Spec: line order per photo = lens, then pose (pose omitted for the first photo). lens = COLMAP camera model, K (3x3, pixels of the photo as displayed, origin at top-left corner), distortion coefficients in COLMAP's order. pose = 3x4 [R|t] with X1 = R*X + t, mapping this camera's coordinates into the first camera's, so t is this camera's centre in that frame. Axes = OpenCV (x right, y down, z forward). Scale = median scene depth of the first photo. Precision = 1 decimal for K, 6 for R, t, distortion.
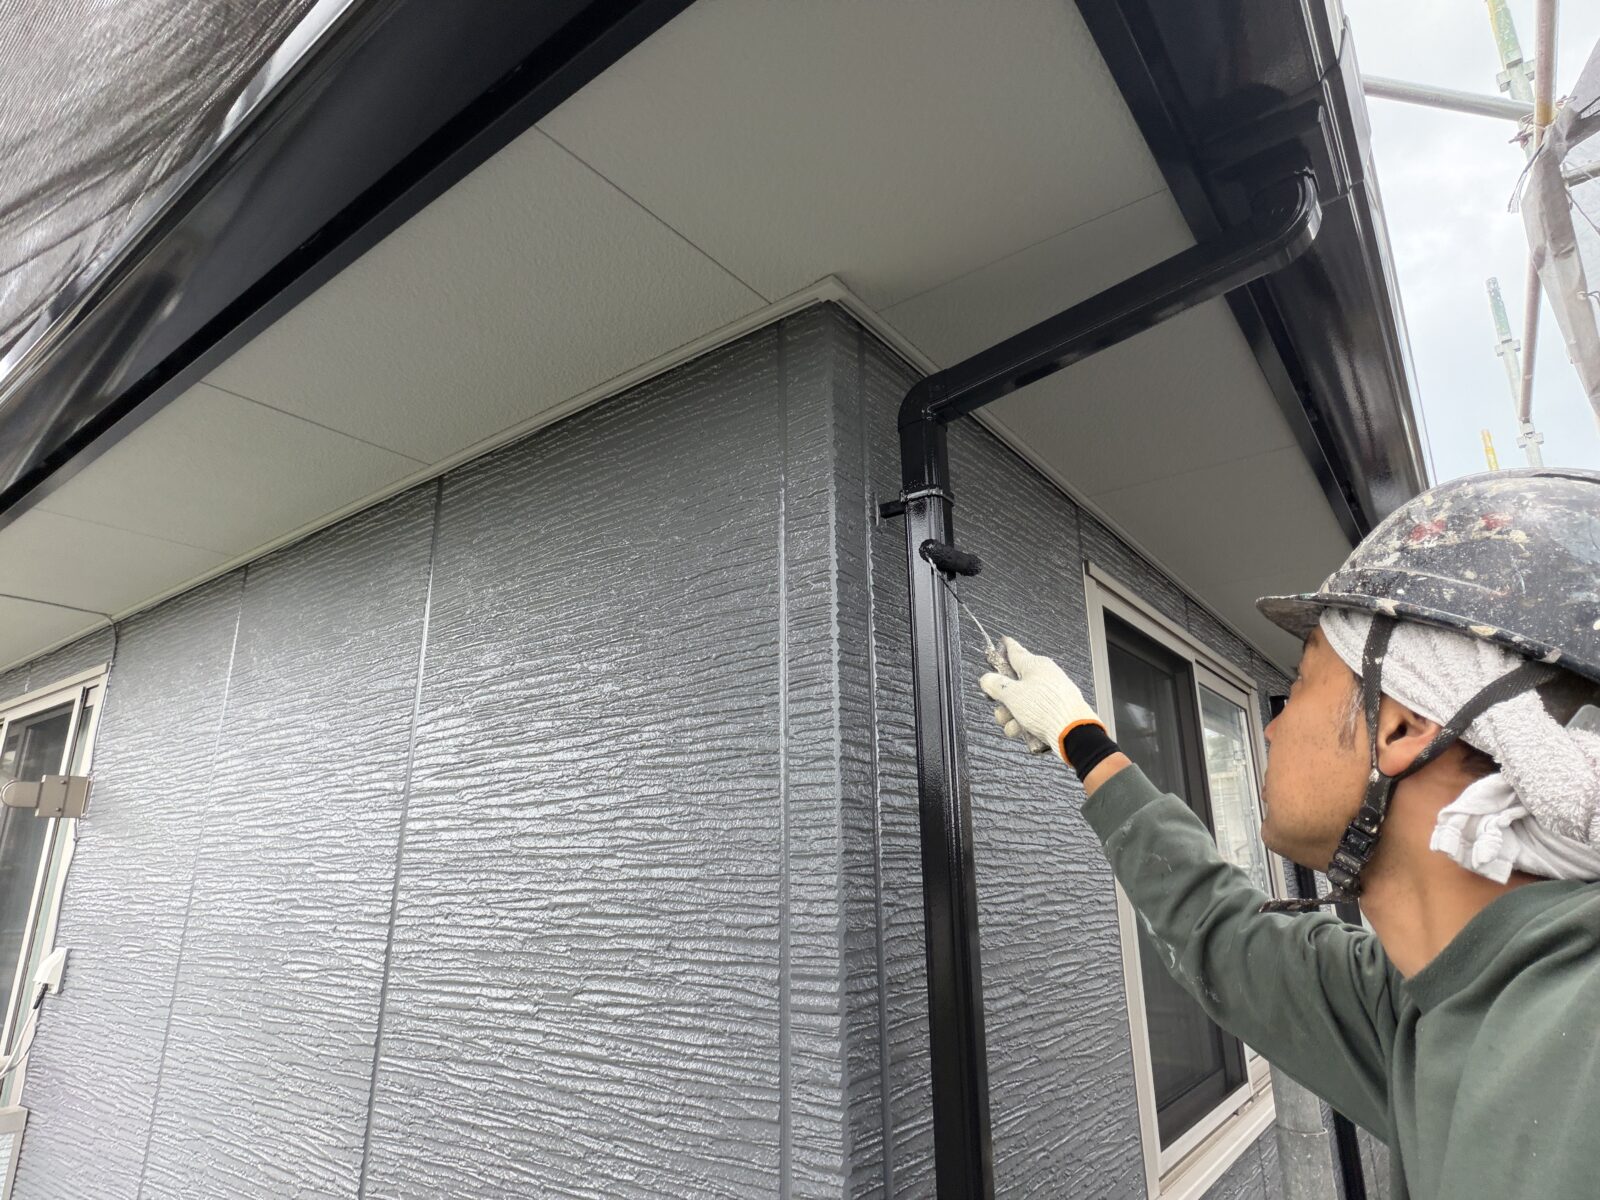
lens RADIAL K [[940.7, 0, 797.9], [0, 940.7, 598.3], [0, 0, 1]] dist [-0.006594, 0.003876]
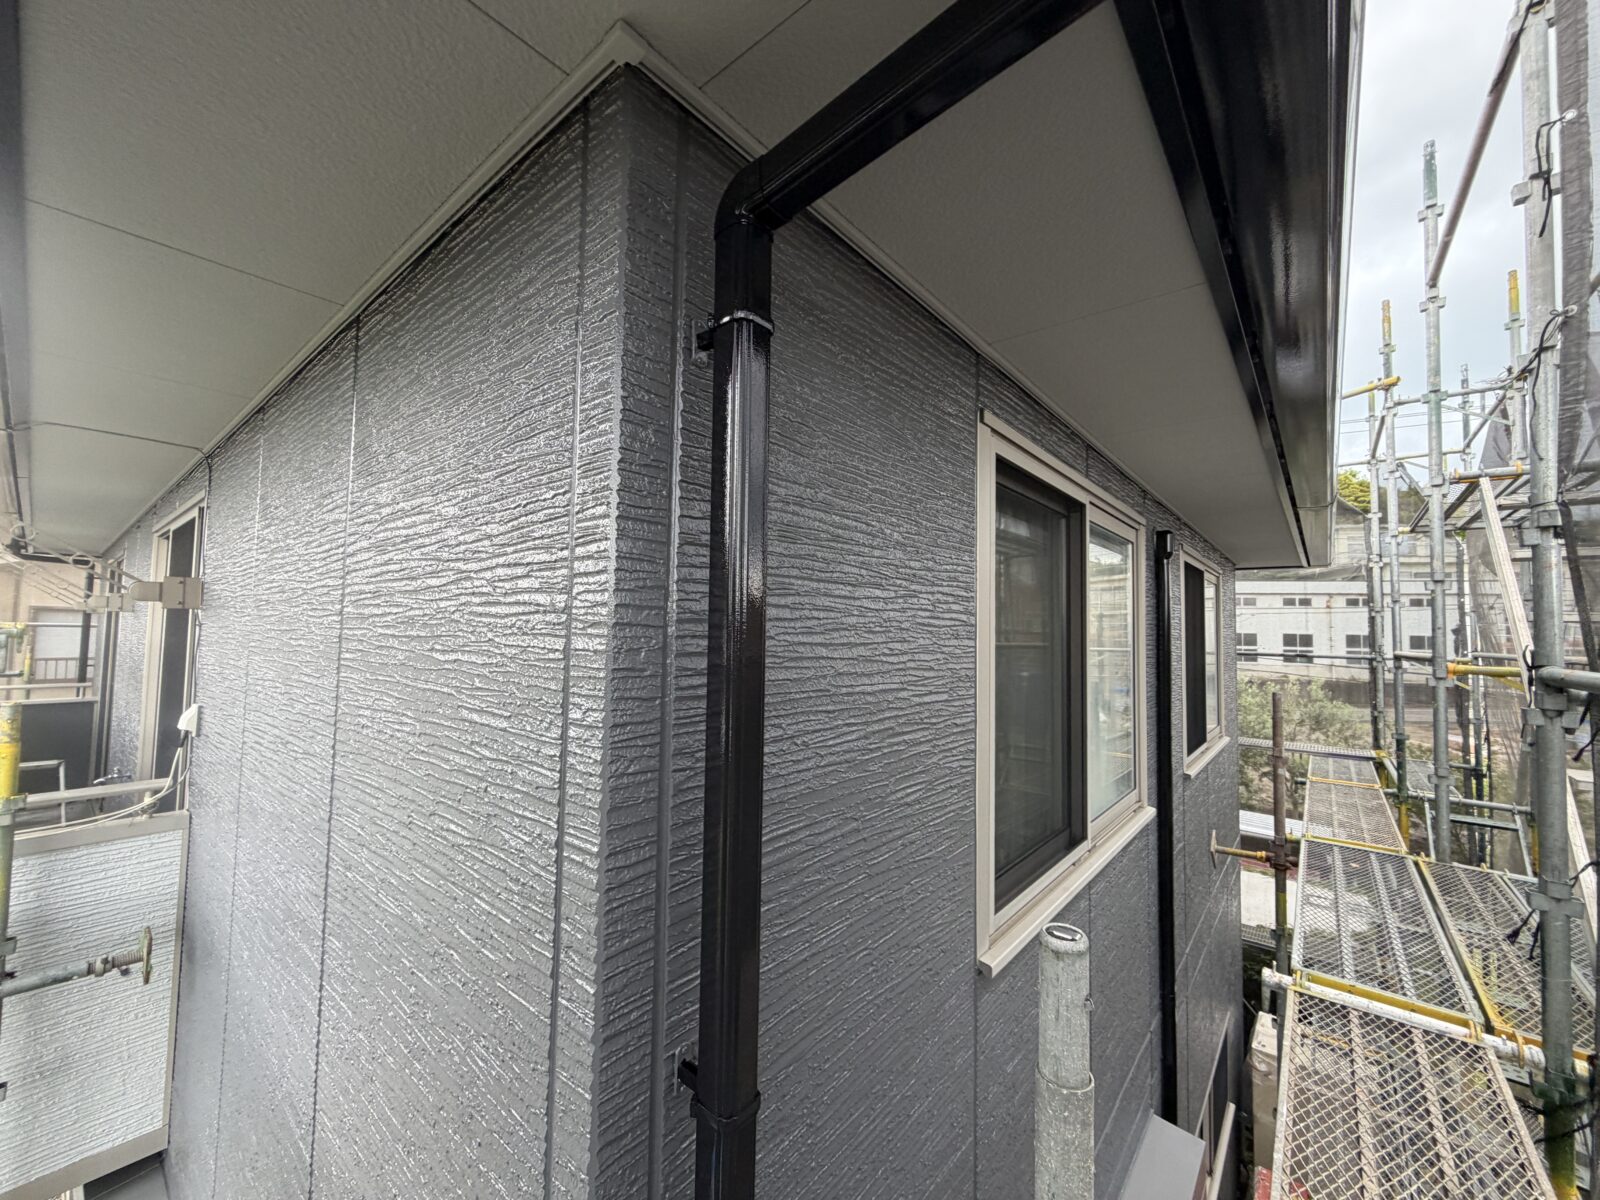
lens RADIAL K [[643.7, 0, 802.7], [0, 643.7, 602.4], [0, 0, 1]] dist [-0.002602, -0.000178]
pose [[0.998337, 0.025950, -0.051483, 0.183419], [-0.012769, 0.970322, 0.241481, -0.001720], [0.056221, -0.240422, 0.969039, 0.296389]]
